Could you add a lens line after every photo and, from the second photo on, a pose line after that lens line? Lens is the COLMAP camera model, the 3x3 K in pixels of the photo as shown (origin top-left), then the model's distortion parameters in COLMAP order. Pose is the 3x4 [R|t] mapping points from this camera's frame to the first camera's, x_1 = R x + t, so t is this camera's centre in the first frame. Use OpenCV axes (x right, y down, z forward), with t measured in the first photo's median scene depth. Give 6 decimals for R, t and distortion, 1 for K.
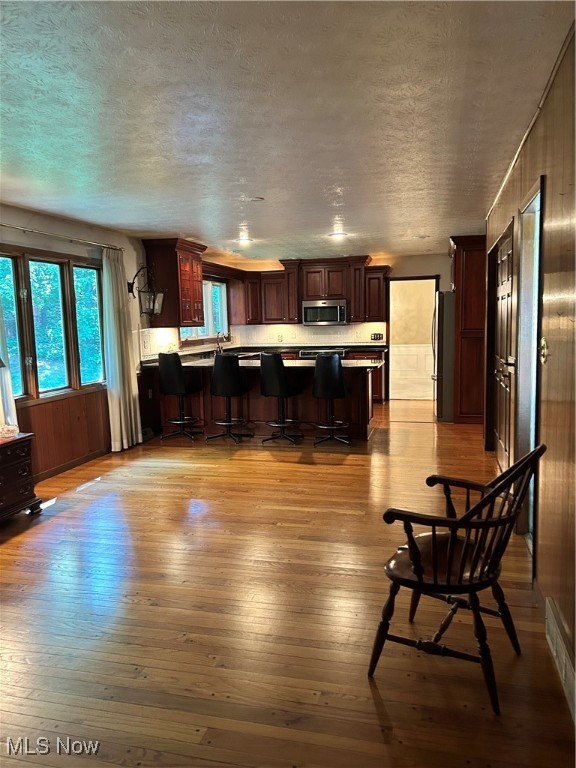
lens RADIAL K [[578.9, 0, 287.7], [0, 578.9, 385.6], [0, 0, 1]] dist [0.070902, -0.062249]
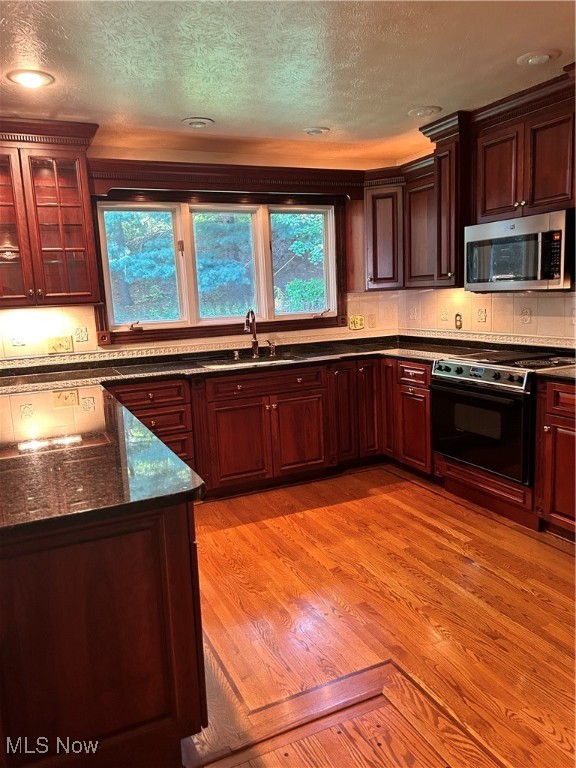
lens RADIAL K [[578.9, 0, 281.3], [0, 578.9, 382.8], [0, 0, 1]] dist [0.070902, -0.062249]
pose [[0.637398, 0.115339, -0.761853, 0.250278], [-0.054060, 0.992991, 0.105103, -0.078534], [0.768636, -0.025806, 0.639166, 0.658617]]
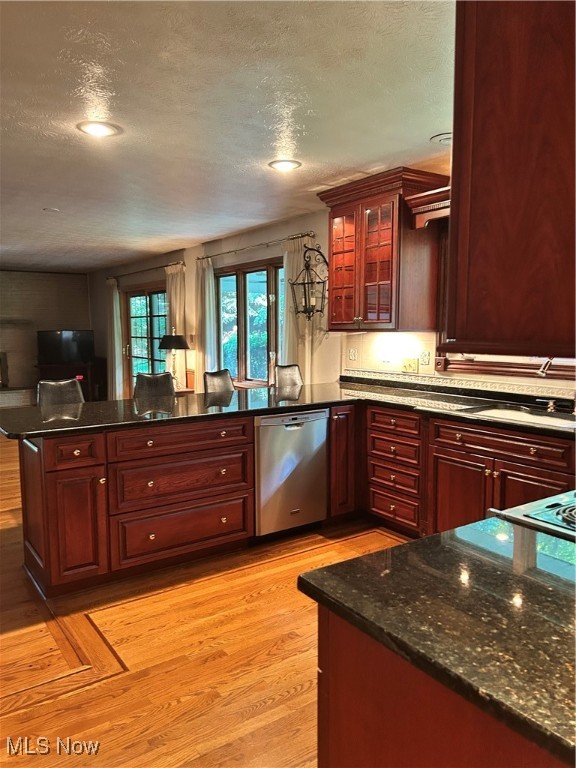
lens RADIAL K [[578.9, 0, 274.4], [0, 578.9, 378.6], [0, 0, 1]] dist [0.070902, -0.062249]
pose [[-0.659288, 0.090653, -0.746406, 0.248226], [-0.065502, 0.982006, 0.177124, -0.117249], [0.749032, 0.165667, -0.641487, 1.014988]]
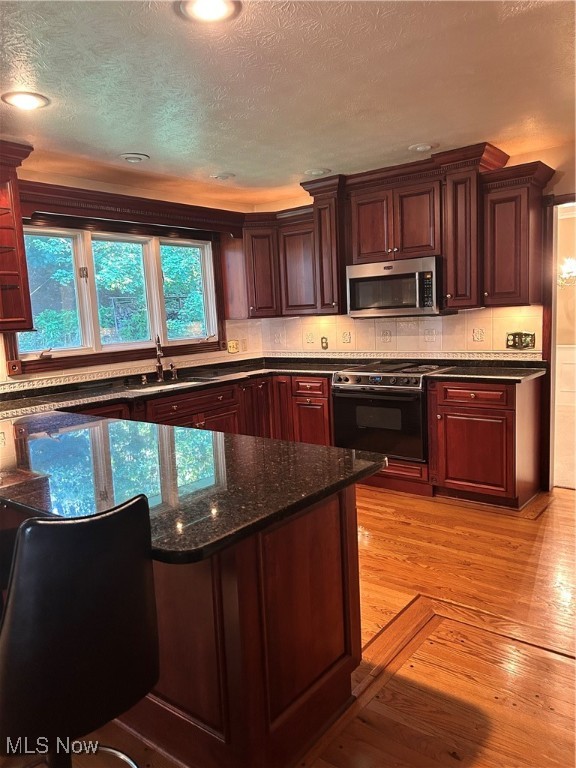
lens RADIAL K [[578.9, 0, 283.7], [0, 578.9, 383.8], [0, 0, 1]] dist [0.070902, -0.062249]
pose [[0.917878, 0.027686, -0.395895, 0.167611], [-0.016109, 0.999341, 0.032540, -0.064363], [0.396535, -0.023490, 0.917719, 0.540266]]
